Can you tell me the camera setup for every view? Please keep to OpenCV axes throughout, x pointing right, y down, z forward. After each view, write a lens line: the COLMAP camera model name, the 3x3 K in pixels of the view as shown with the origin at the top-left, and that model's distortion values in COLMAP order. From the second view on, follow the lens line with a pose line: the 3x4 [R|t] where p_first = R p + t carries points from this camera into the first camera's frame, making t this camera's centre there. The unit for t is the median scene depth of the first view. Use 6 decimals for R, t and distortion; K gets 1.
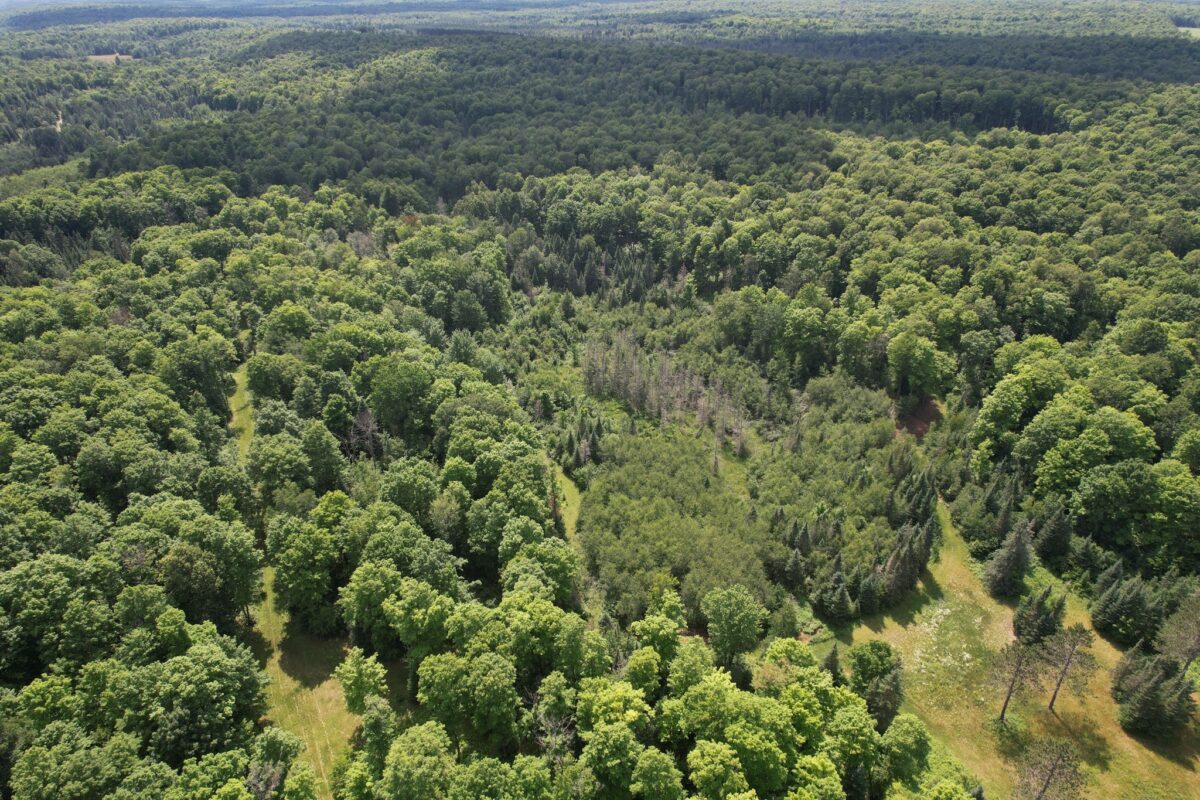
lens RADIAL K [[766.6, 0, 600.0], [0, 766.6, 400.0], [0, 0, 1]] dist [-0.070219, 0.066686]
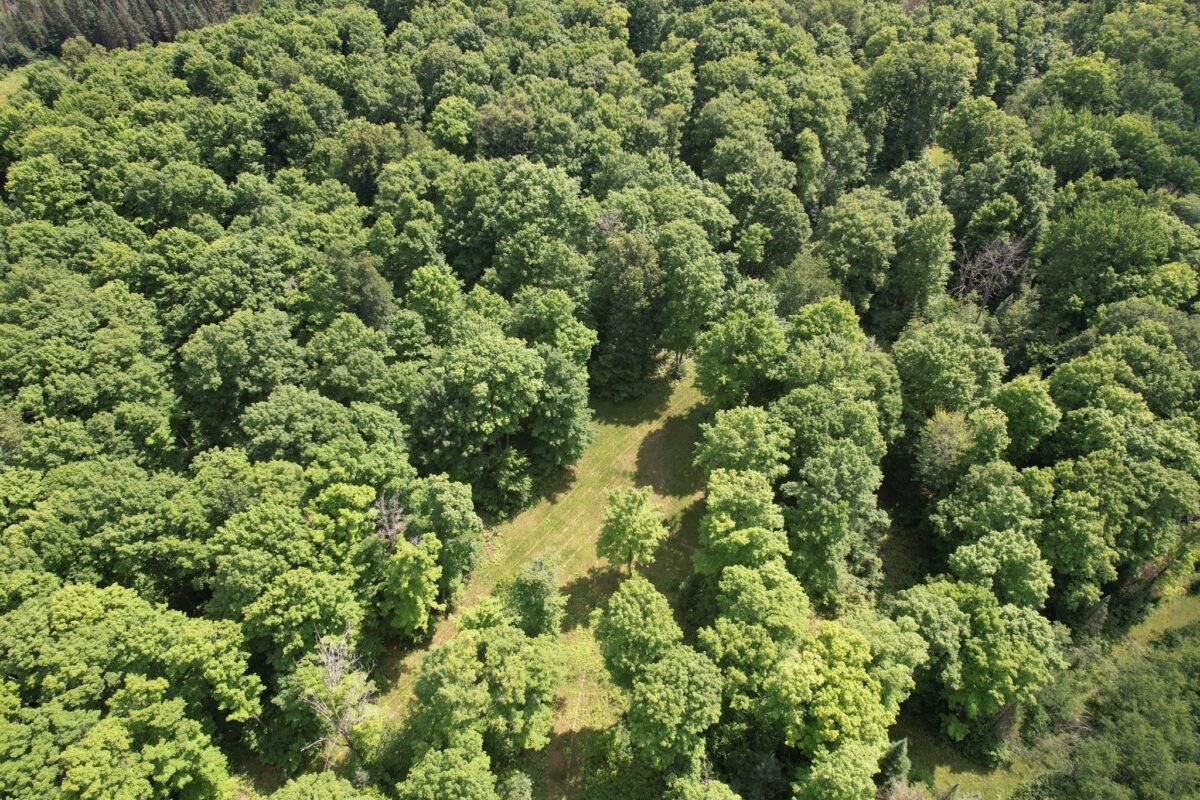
lens RADIAL K [[766.6, 0, 600.0], [0, 766.6, 400.0], [0, 0, 1]] dist [-0.070219, 0.066686]
pose [[0.405950, 0.646234, -0.646209, 0.044697], [-0.438166, 0.758152, 0.482925, -0.039049], [0.802007, 0.087103, 0.590930, 0.431376]]
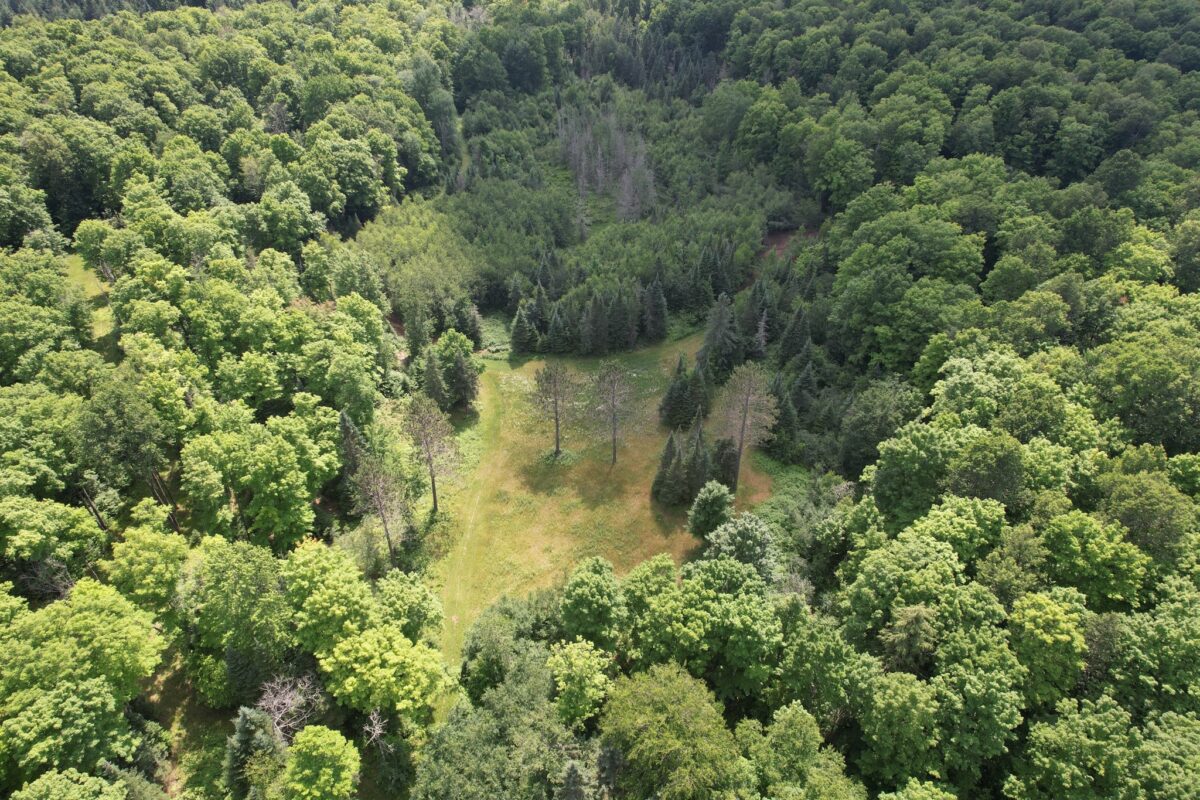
lens RADIAL K [[766.1, 0, 603.0], [0, 766.1, 404.2], [0, 0, 1]] dist [-0.072954, 0.063377]
pose [[0.887669, 0.283953, -0.362510, 0.800334], [-0.224652, 0.954244, 0.197359, 0.137177], [0.401964, -0.093751, 0.910844, 0.111475]]
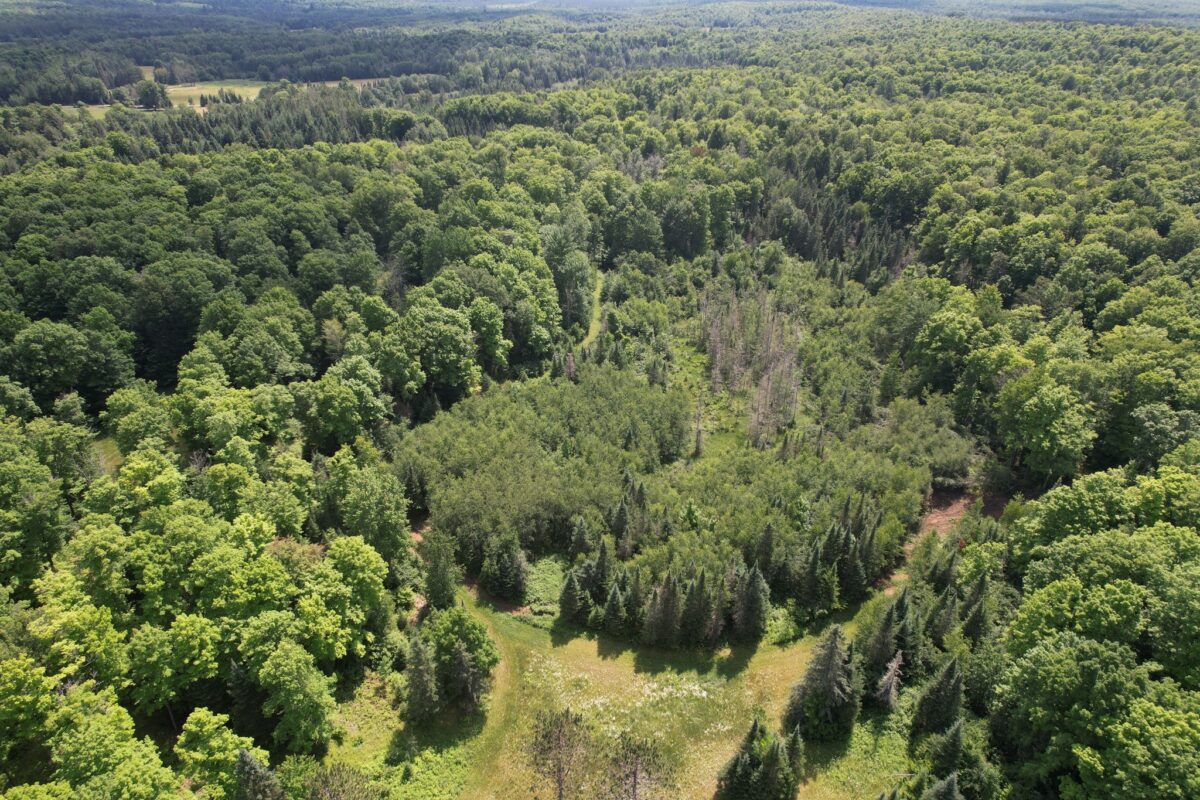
lens RADIAL K [[766.6, 0, 600.0], [0, 766.6, 400.0], [0, 0, 1]] dist [-0.070219, 0.066686]
pose [[0.731615, 0.339925, -0.590923, 0.725333], [-0.337435, 0.933751, 0.119361, -0.021623], [0.592349, 0.112071, 0.797849, 0.367611]]
